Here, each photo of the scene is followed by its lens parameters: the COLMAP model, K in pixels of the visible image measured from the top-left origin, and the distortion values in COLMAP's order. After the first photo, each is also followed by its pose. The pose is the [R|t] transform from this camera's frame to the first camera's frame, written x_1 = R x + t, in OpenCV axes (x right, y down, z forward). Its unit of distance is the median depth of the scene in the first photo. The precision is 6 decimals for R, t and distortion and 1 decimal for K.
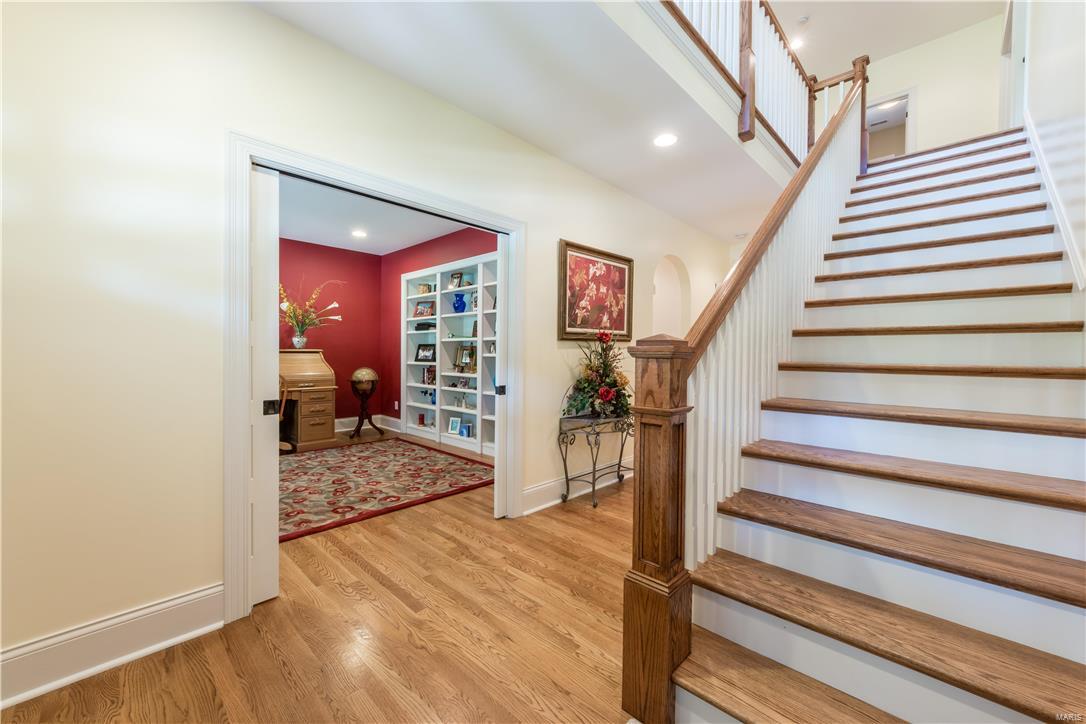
lens RADIAL K [[415.8, 0, 560.9], [0, 415.8, 356.8], [0, 0, 1]] dist [-0.003403, -0.000402]
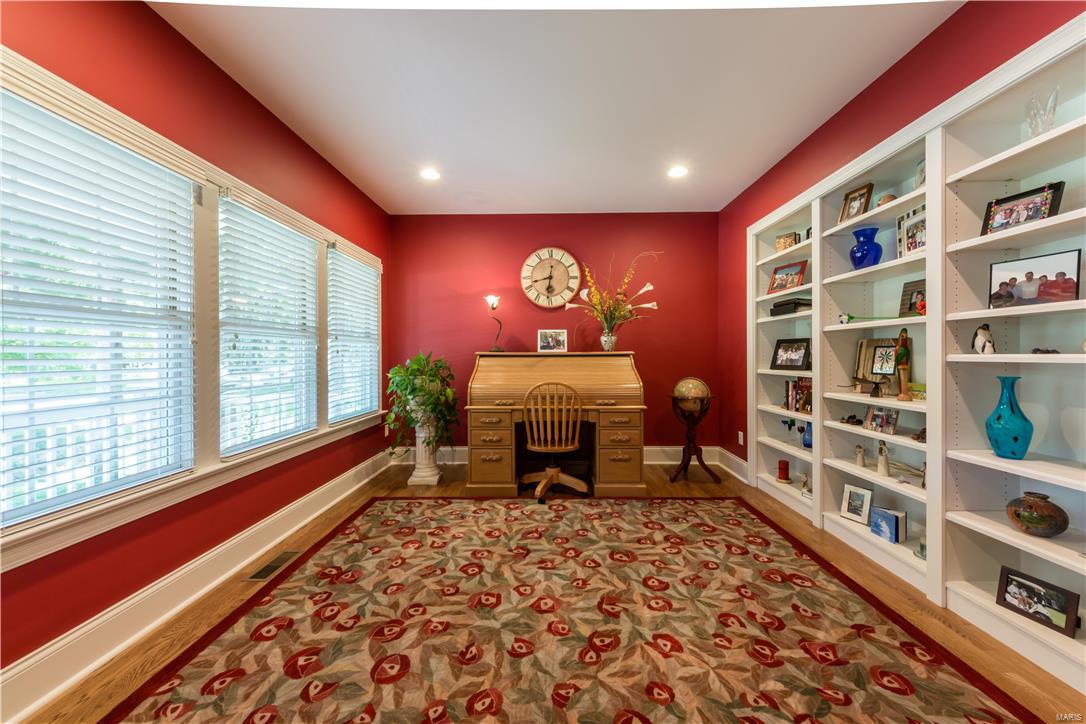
lens RADIAL K [[415.8, 0, 560.9], [0, 415.8, 356.8], [0, 0, 1]] dist [-0.003403, -0.000402]
pose [[0.680524, -0.008245, -0.732679, -0.134296], [0.006122, 0.999966, -0.005567, -0.005015], [0.732700, -0.000697, 0.680551, 0.418900]]
